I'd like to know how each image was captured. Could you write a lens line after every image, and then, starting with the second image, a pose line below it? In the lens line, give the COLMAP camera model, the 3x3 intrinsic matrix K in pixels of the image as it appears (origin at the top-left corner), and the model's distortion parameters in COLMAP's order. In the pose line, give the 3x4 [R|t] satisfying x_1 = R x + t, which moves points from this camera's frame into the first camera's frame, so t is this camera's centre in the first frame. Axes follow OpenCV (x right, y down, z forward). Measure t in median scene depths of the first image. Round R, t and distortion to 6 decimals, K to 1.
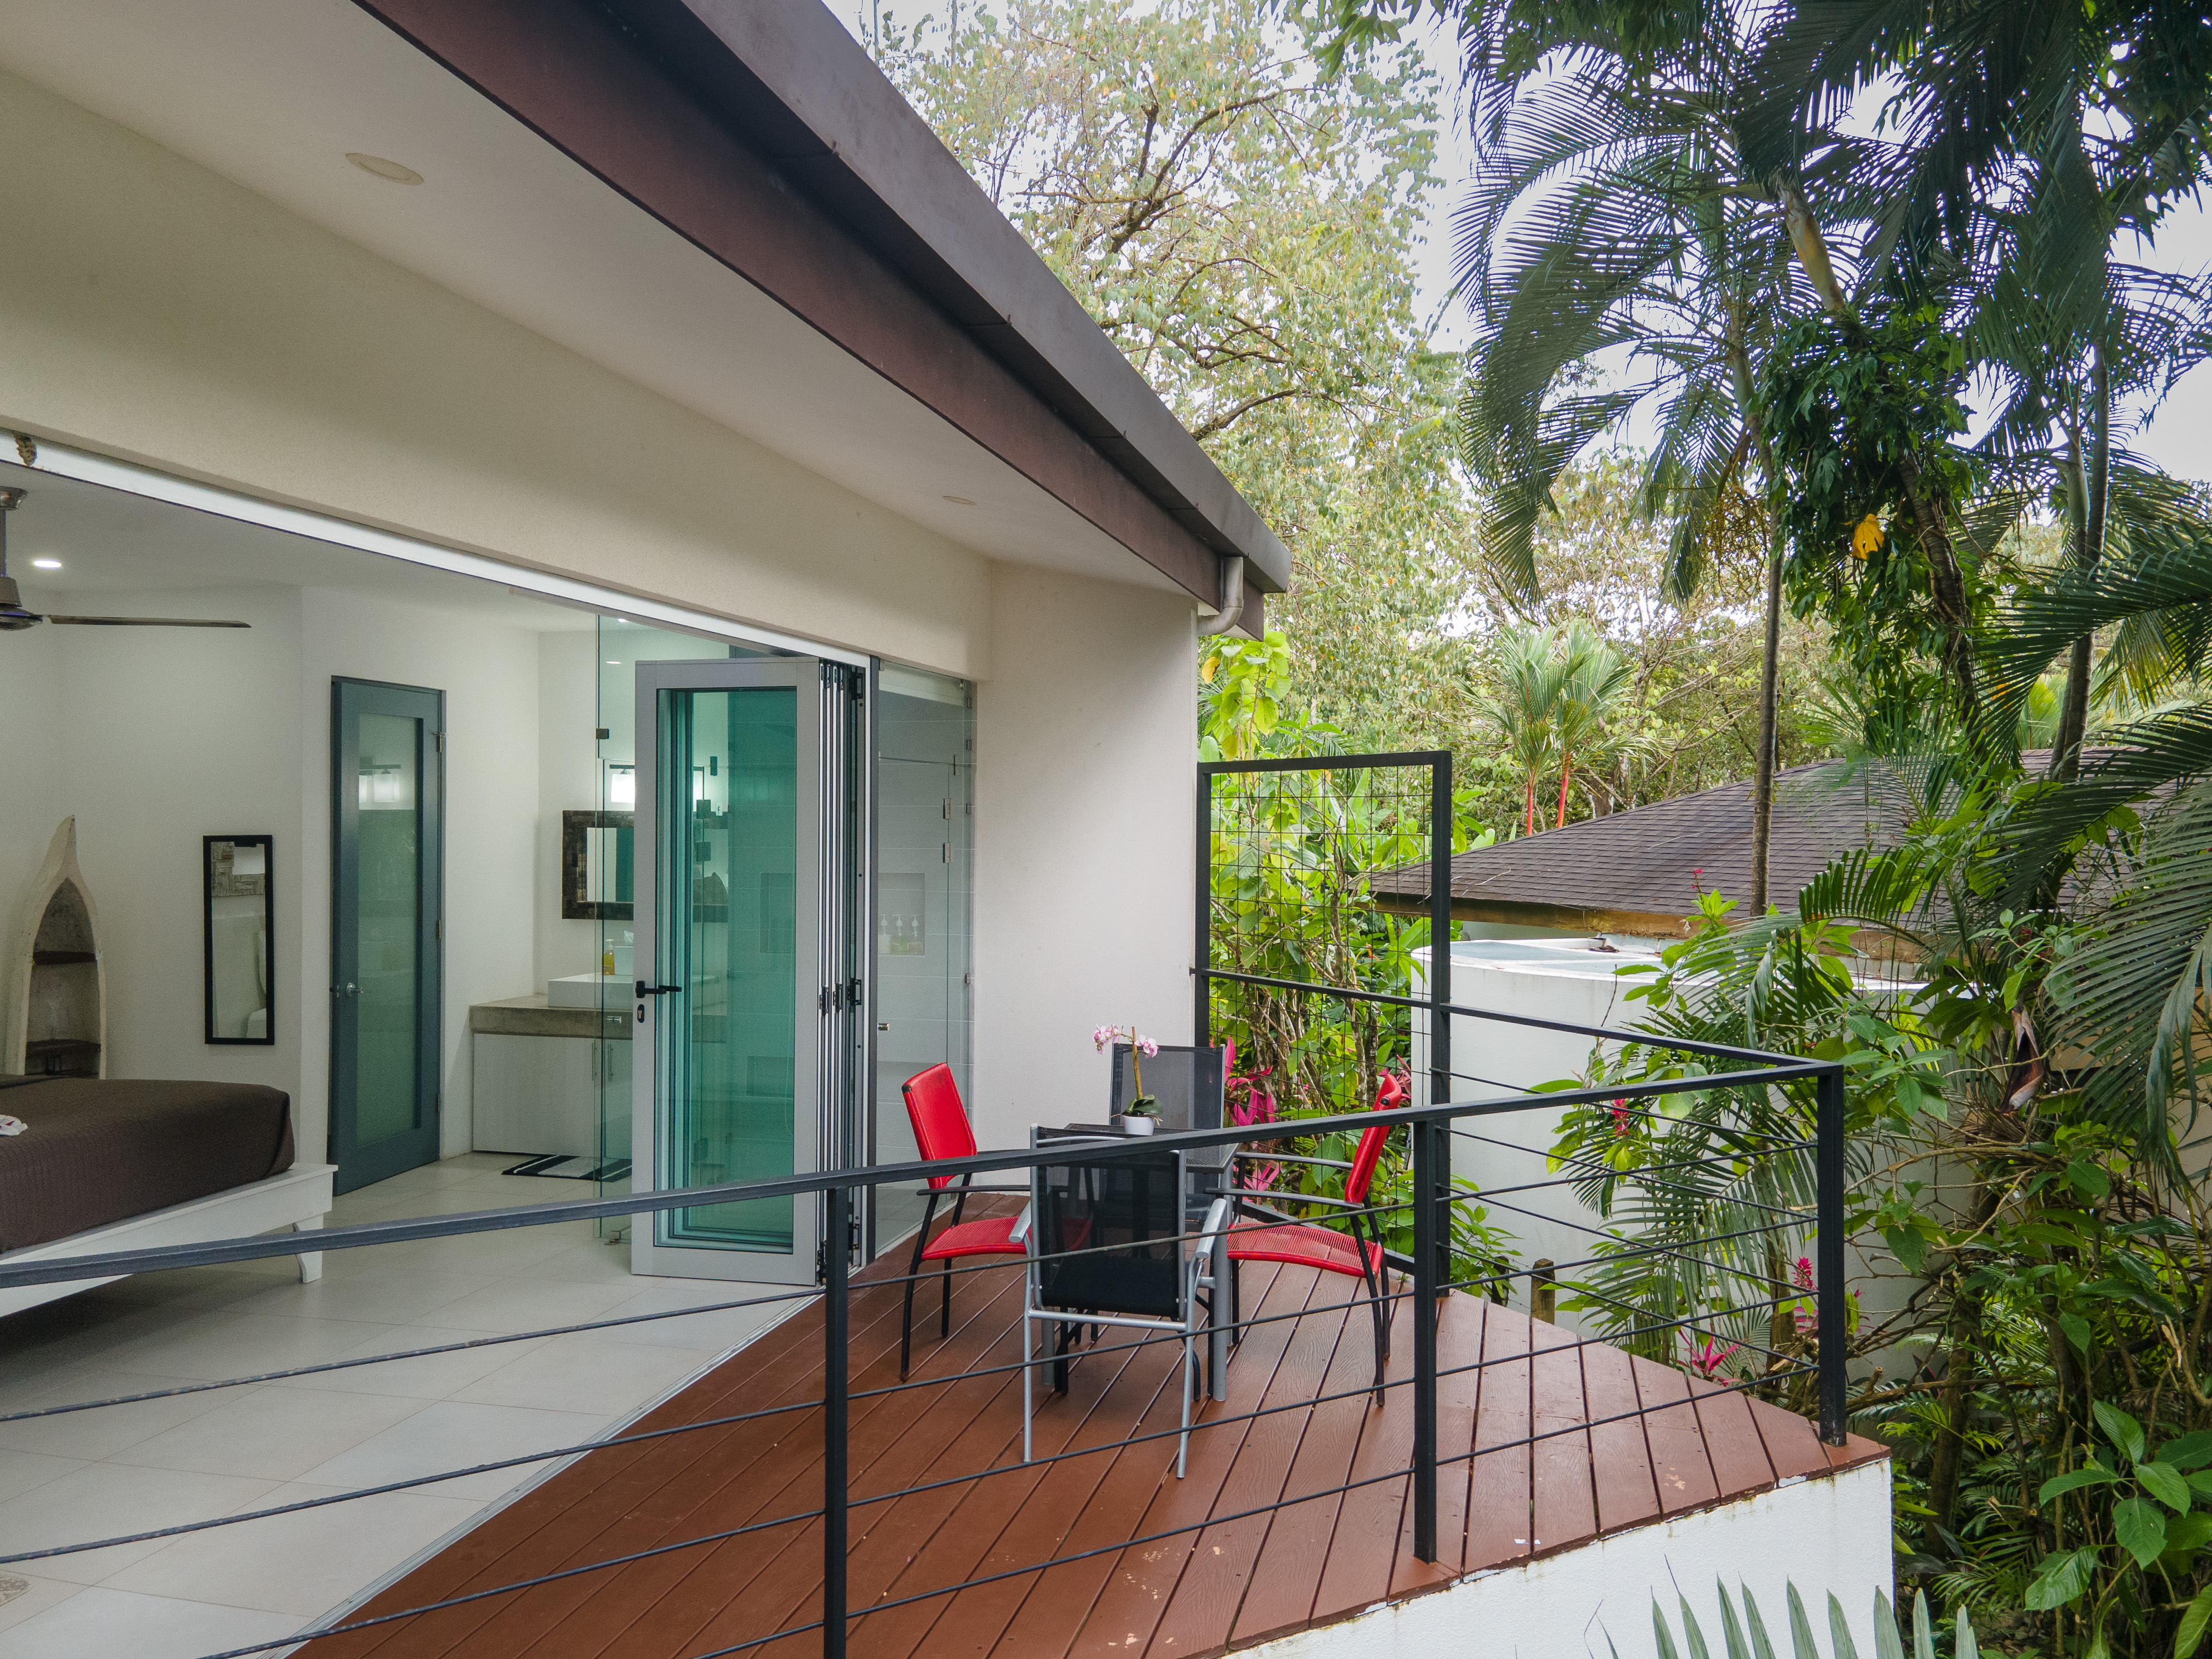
lens RADIAL K [[1657.7, 0, 1061.8], [0, 1657.7, 824.6], [0, 0, 1]] dist [0.042923, 0.010648]
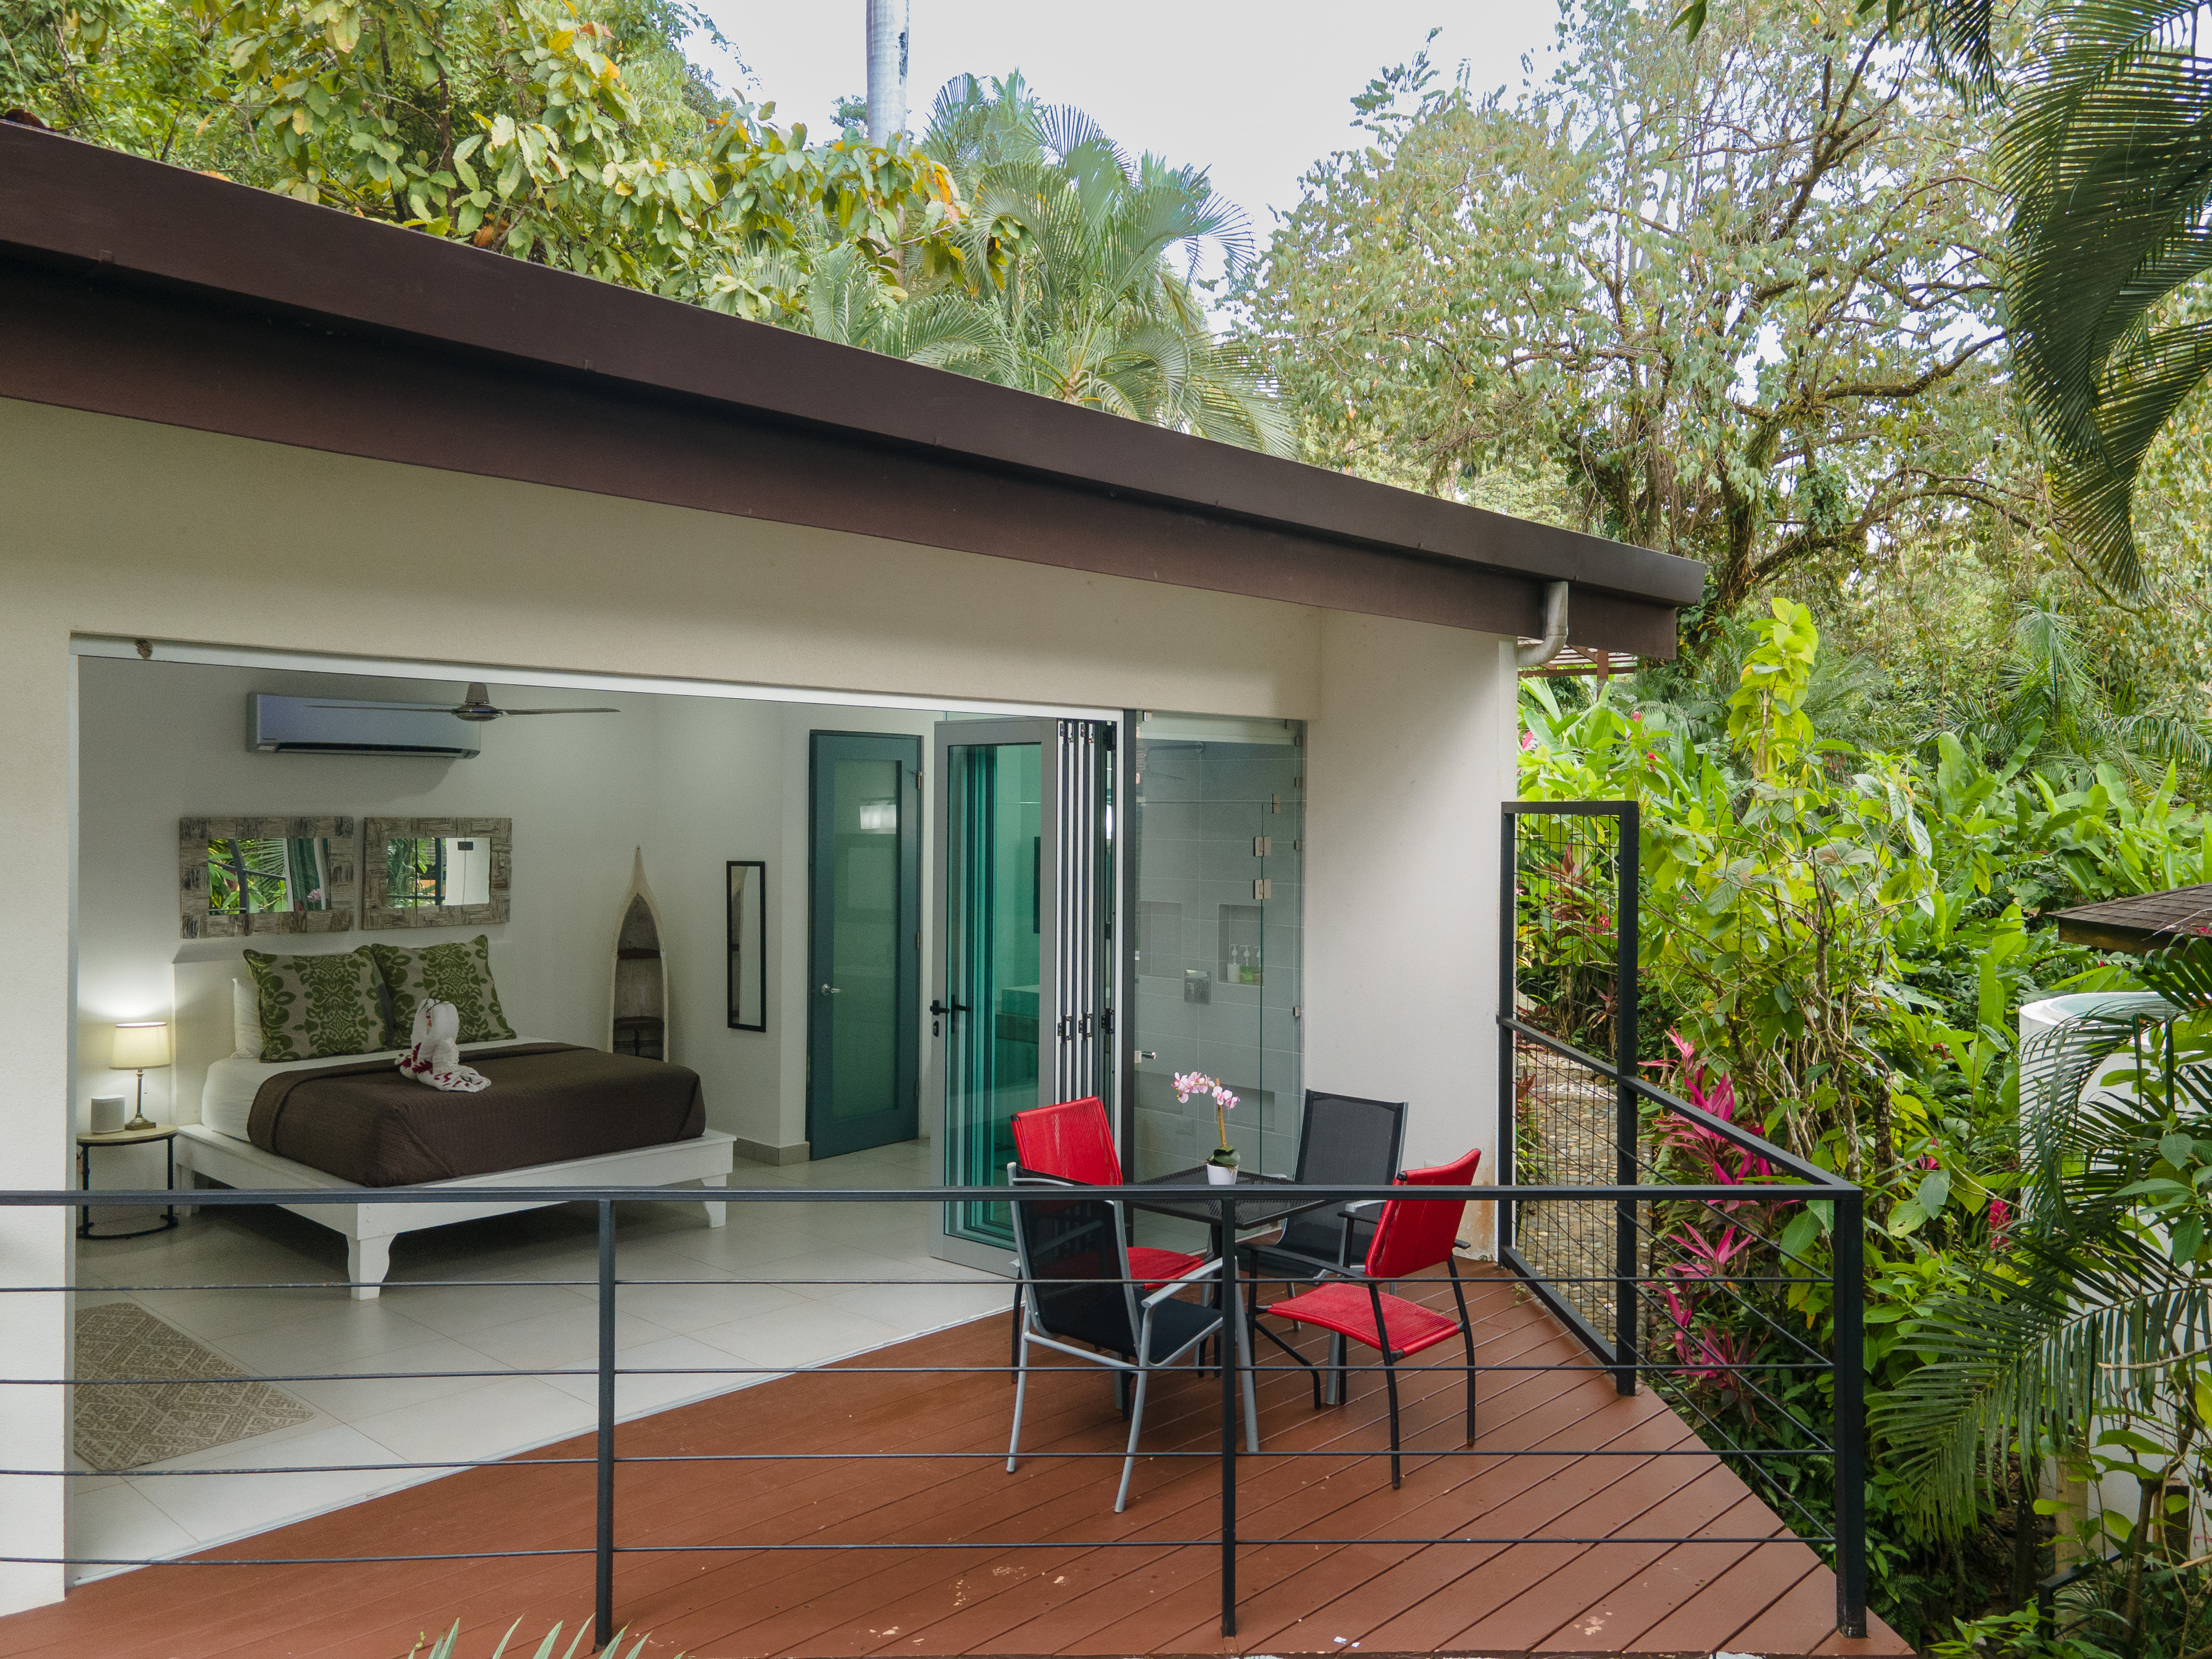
lens RADIAL K [[1657.7, 0, 1061.8], [0, 1657.7, 824.6], [0, 0, 1]] dist [0.042923, 0.010648]
pose [[0.877959, 0.003462, -0.478723, 0.362647], [-0.000451, 0.999979, 0.006404, -0.034272], [0.478736, -0.005407, 0.877942, 0.036300]]
